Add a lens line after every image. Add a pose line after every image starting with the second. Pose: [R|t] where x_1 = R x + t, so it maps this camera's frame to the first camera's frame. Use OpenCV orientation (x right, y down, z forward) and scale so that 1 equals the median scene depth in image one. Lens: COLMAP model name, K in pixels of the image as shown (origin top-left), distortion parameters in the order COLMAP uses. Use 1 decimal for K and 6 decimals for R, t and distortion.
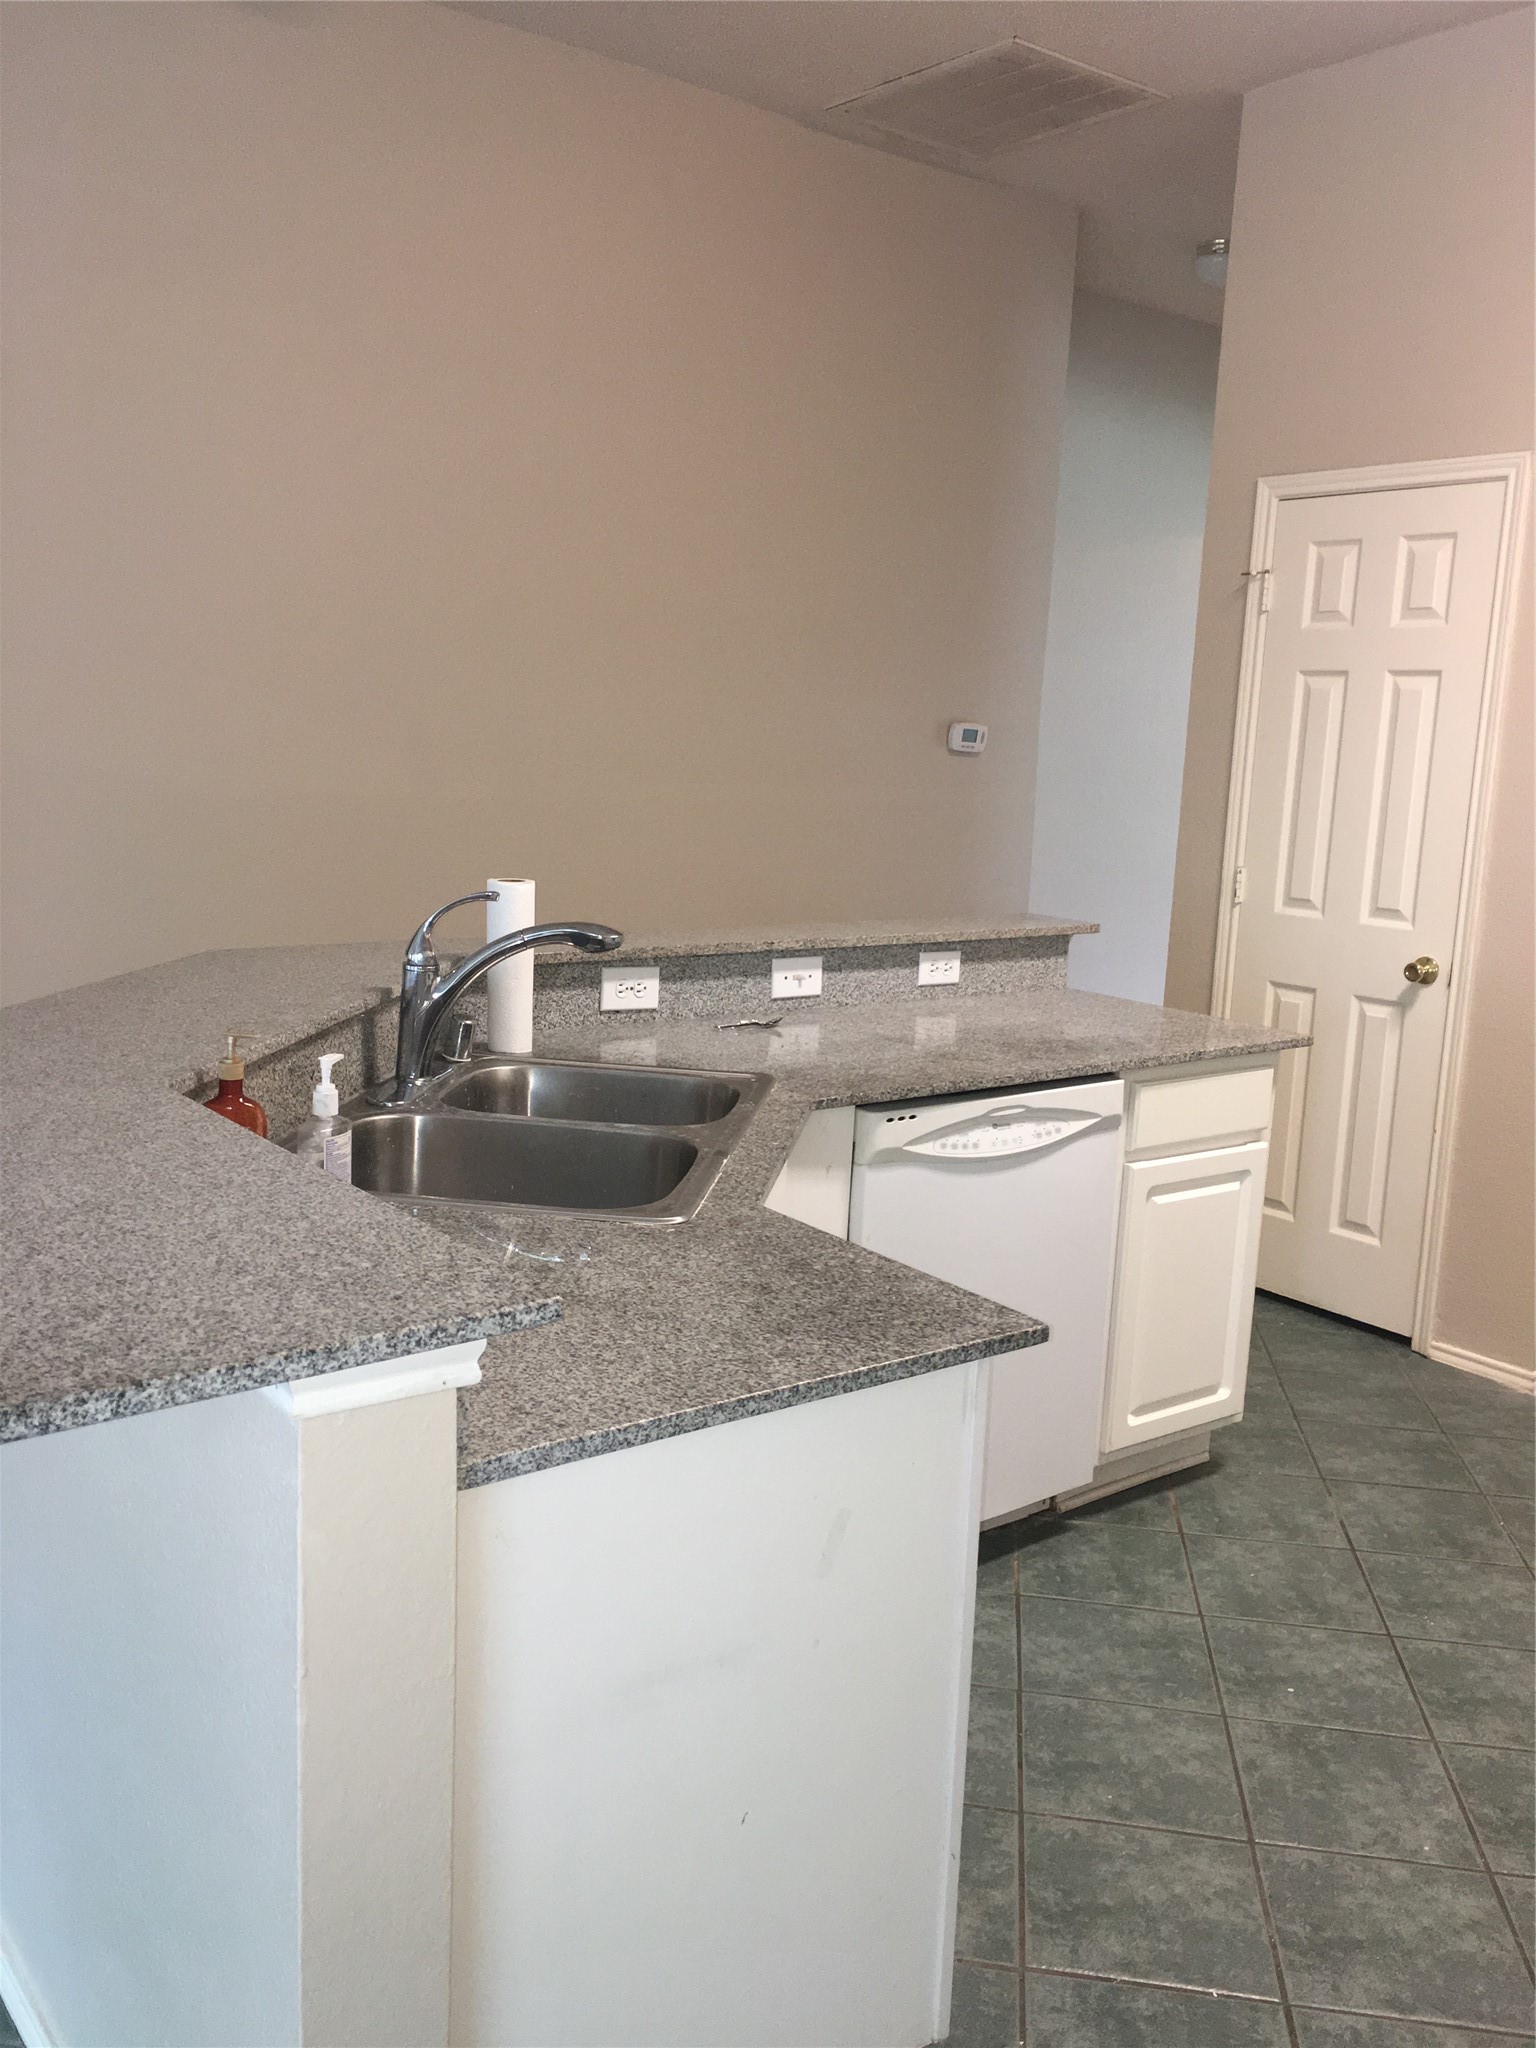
lens RADIAL K [[1753.3, 0, 763.0], [0, 1753.3, 967.3], [0, 0, 1]] dist [0.077723, -0.087396]
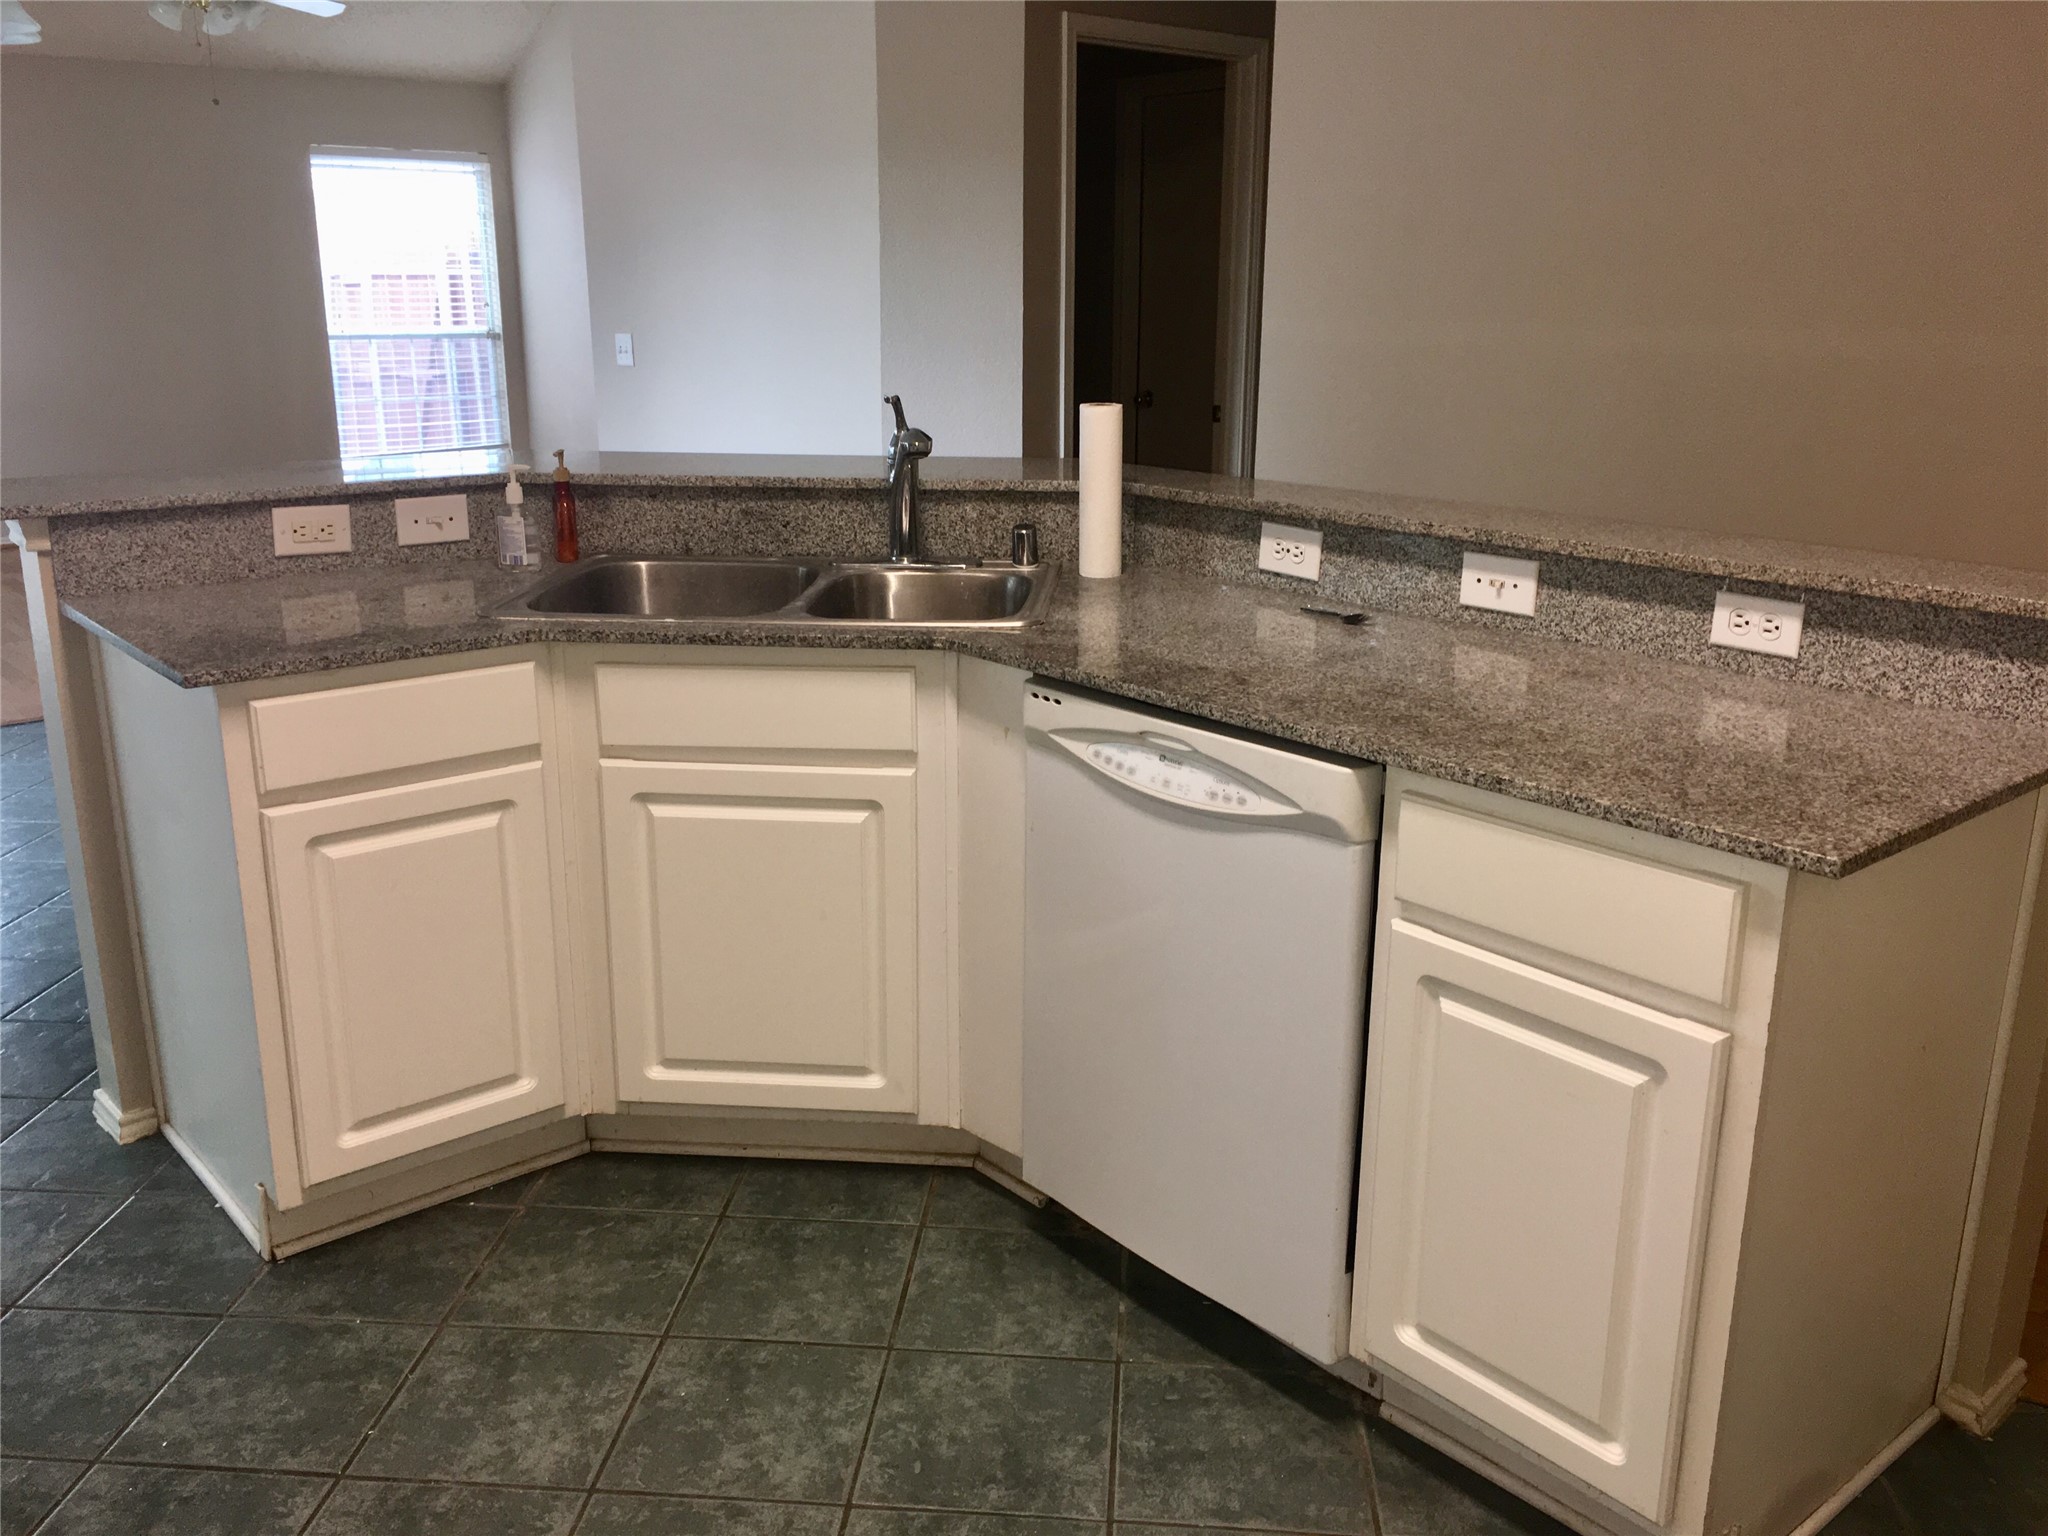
lens RADIAL K [[1753.3, 0, 1021.1], [0, 1753.3, 757.6], [0, 0, 1]] dist [0.077723, -0.087396]
pose [[0.051498, 0.220756, -0.973968, 0.762919], [-0.146930, 0.966324, 0.211255, -0.051741], [0.987805, 0.132226, 0.082199, 0.787136]]
